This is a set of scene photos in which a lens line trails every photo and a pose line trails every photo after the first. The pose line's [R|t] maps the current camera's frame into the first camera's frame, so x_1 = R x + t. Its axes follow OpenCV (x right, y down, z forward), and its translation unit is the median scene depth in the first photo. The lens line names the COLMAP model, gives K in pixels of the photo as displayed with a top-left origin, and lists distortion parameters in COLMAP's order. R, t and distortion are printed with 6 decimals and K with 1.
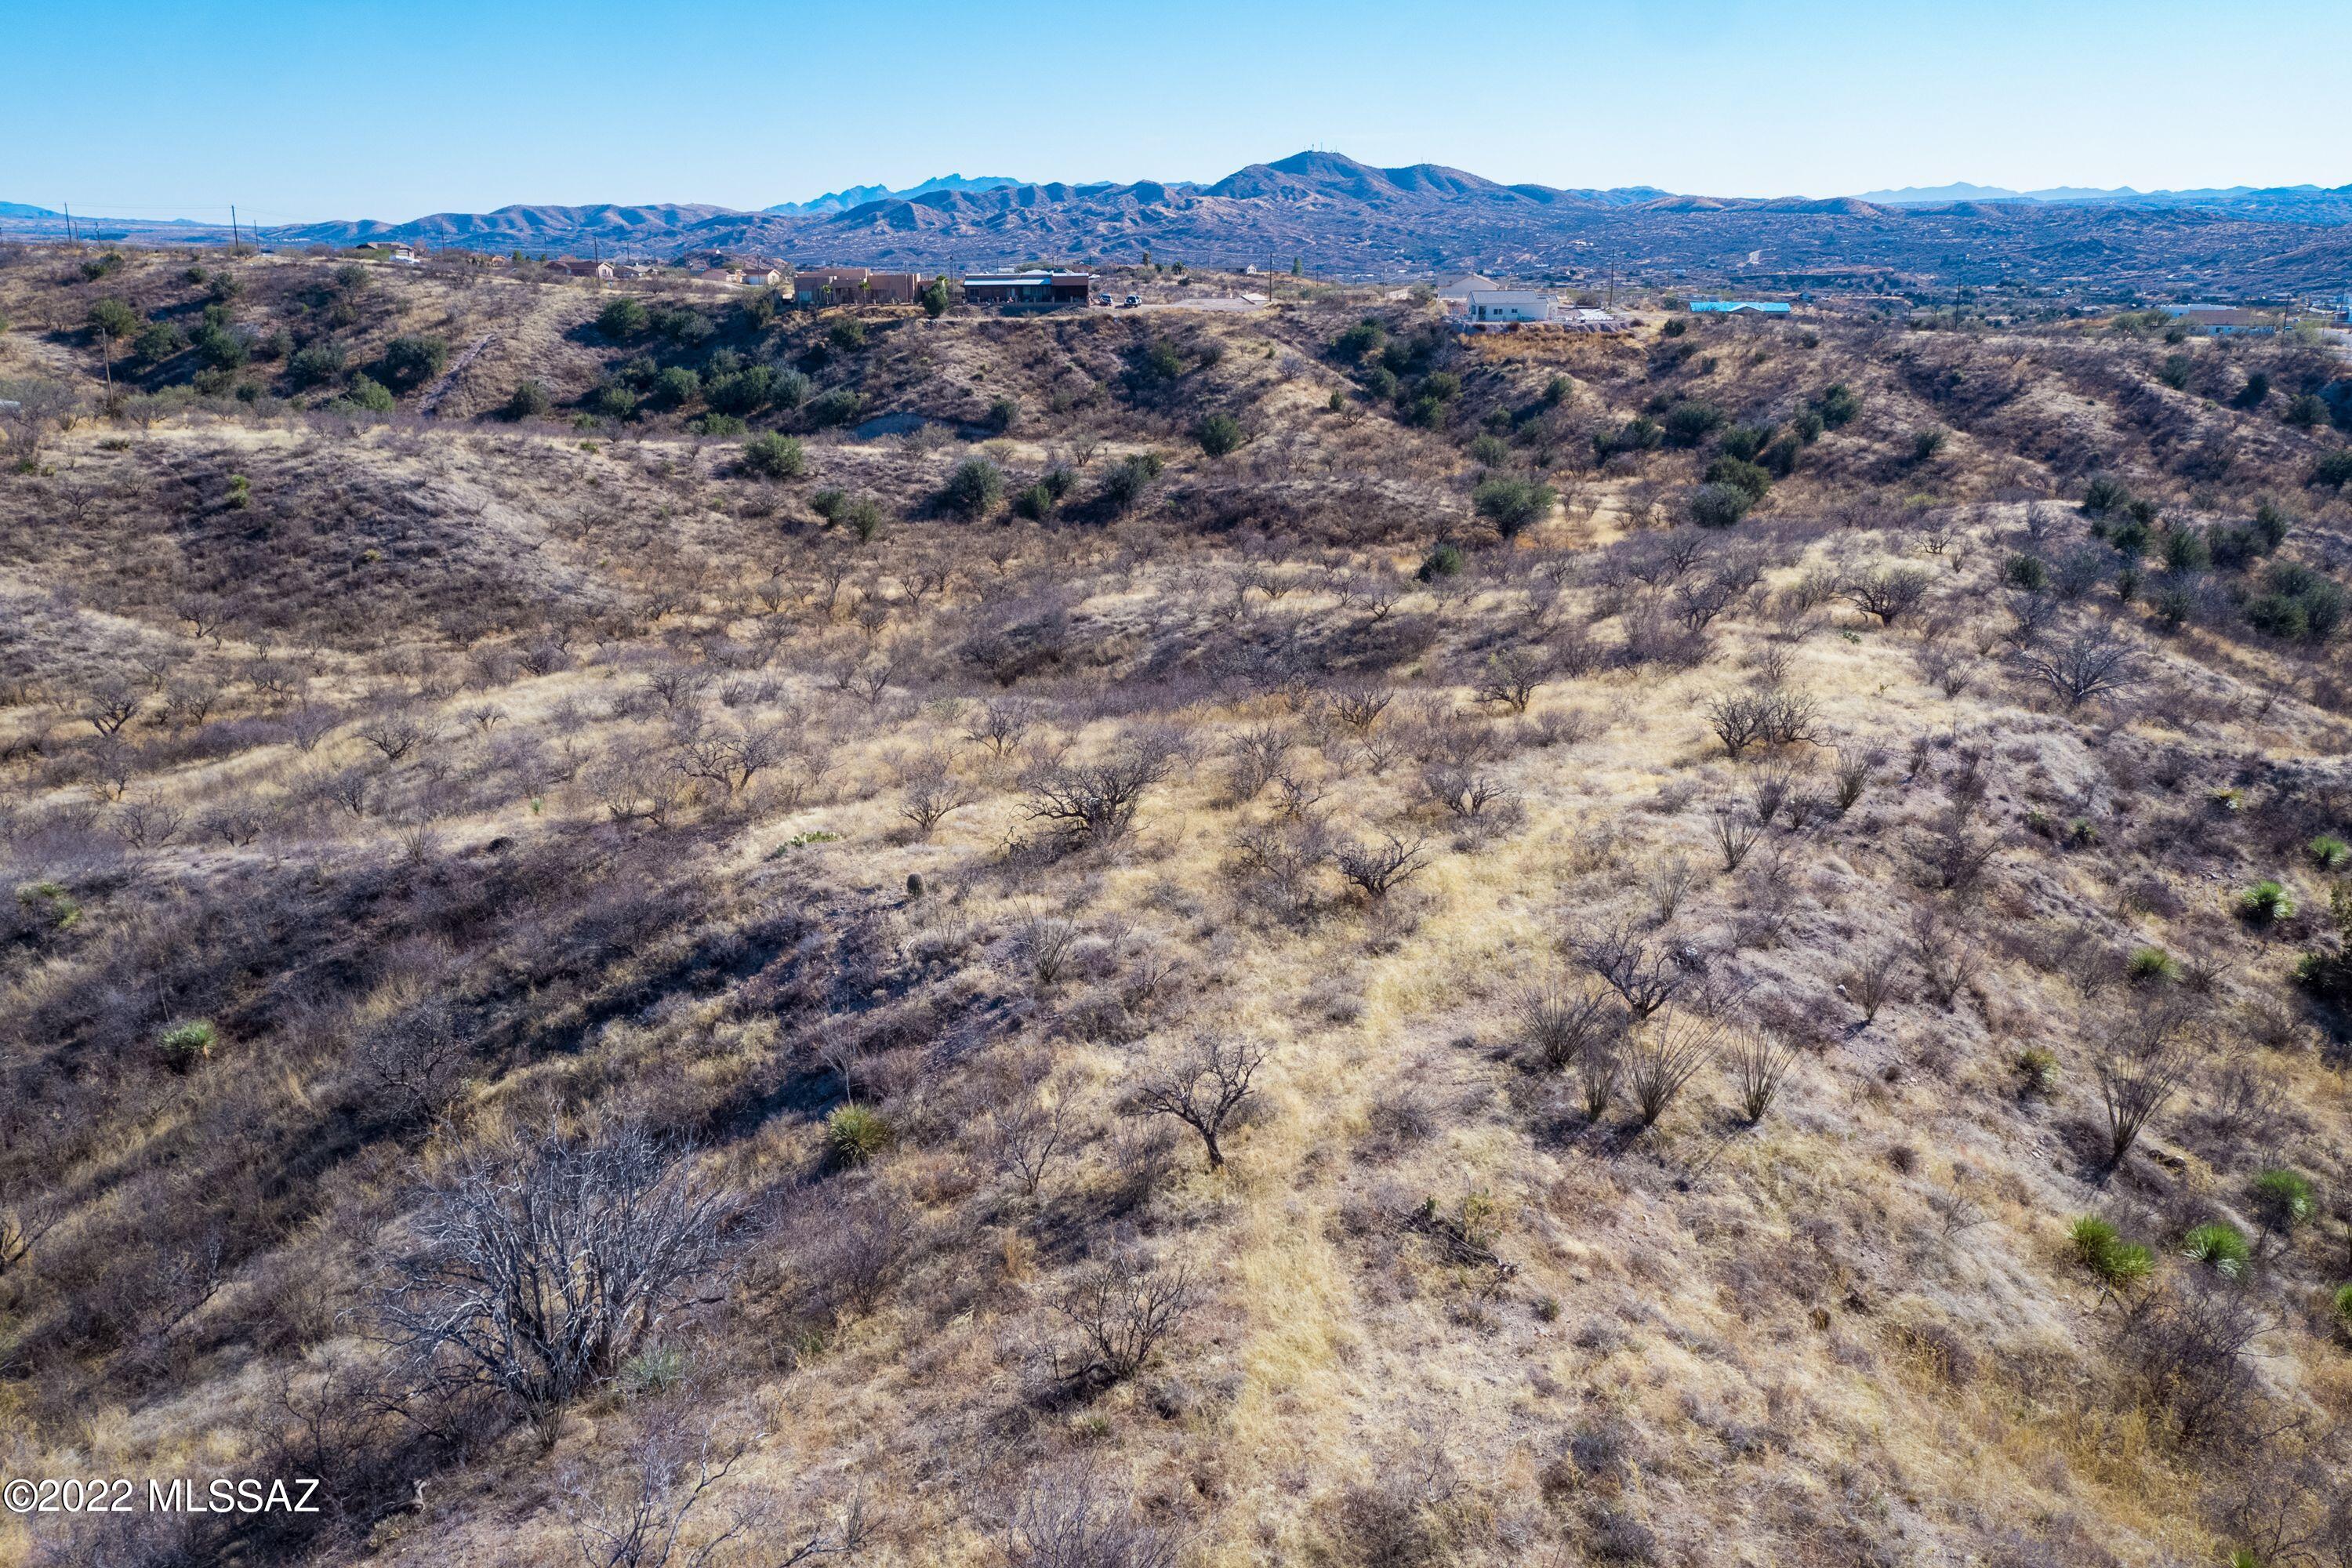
lens RADIAL K [[2086.4, 0, 1176.0], [0, 2086.4, 784.0], [0, 0, 1]] dist [0.001414, 0.006487]
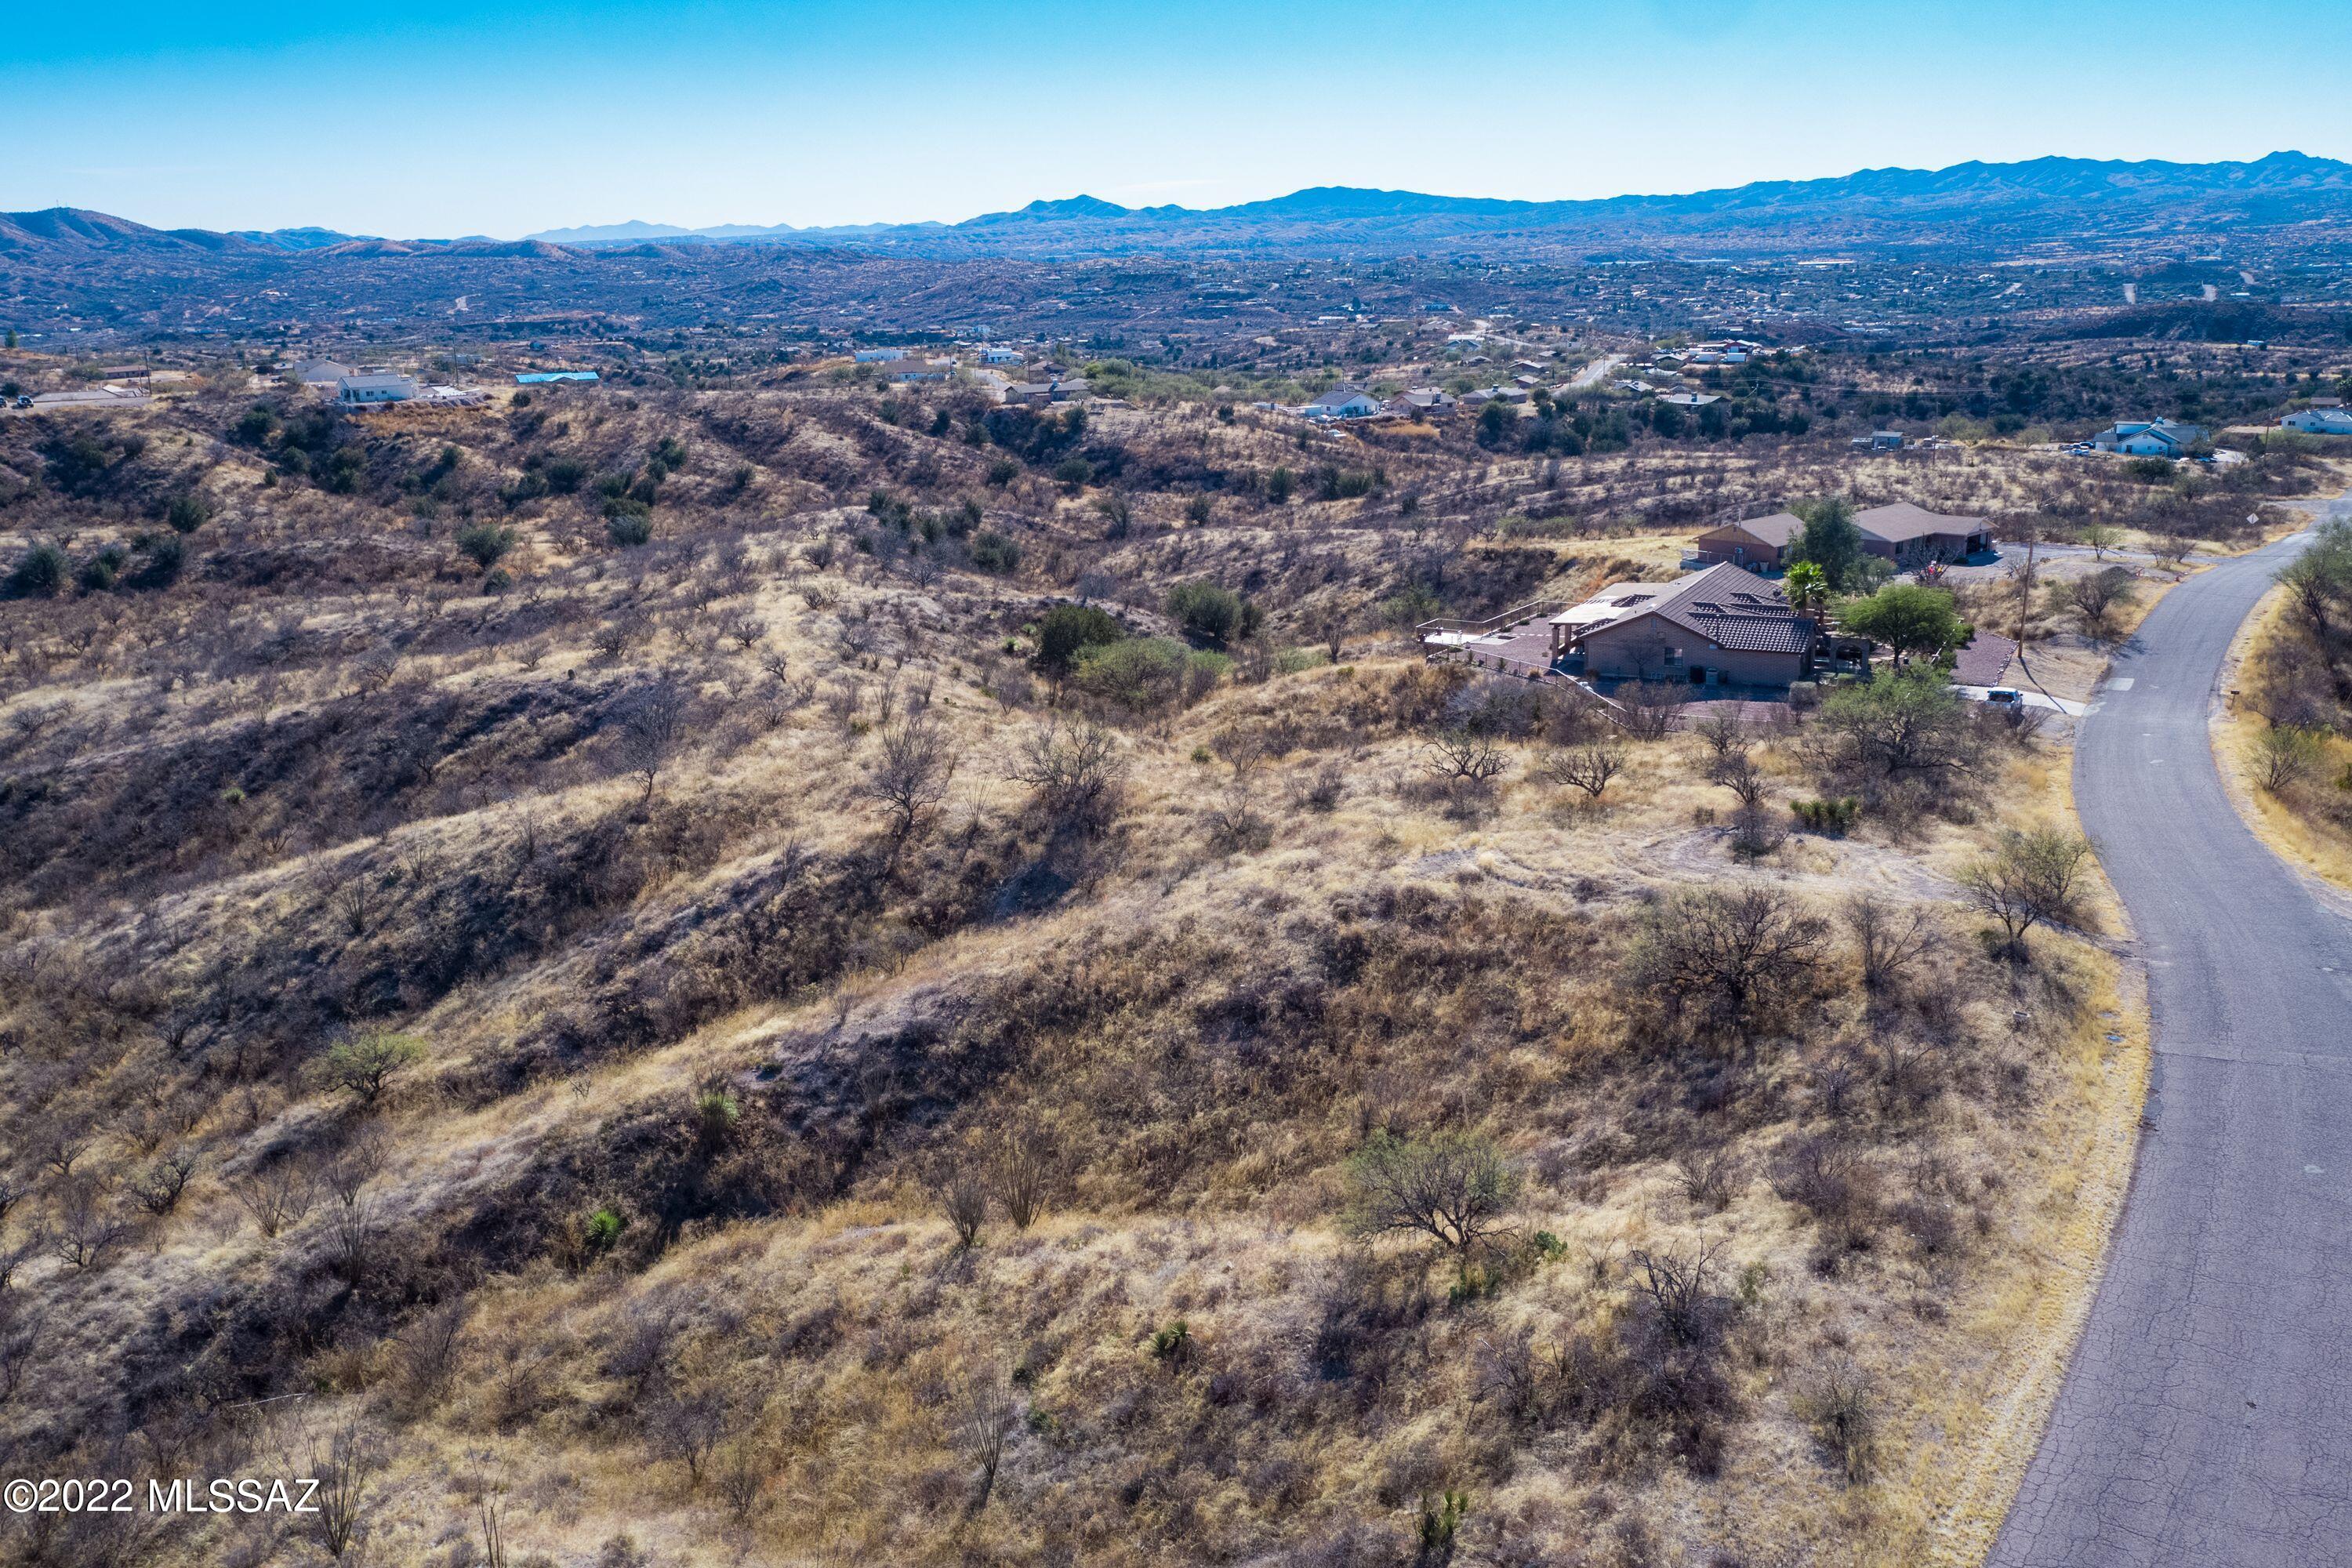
lens RADIAL K [[2039.8, 0, 1176.0], [0, 2039.8, 784.0], [0, 0, 1]] dist [0.002876, 0.008002]
pose [[0.828699, -0.156637, 0.537330, -0.148070], [0.164168, 0.985840, 0.034194, 0.036655], [-0.535077, 0.059876, 0.842679, -0.262684]]
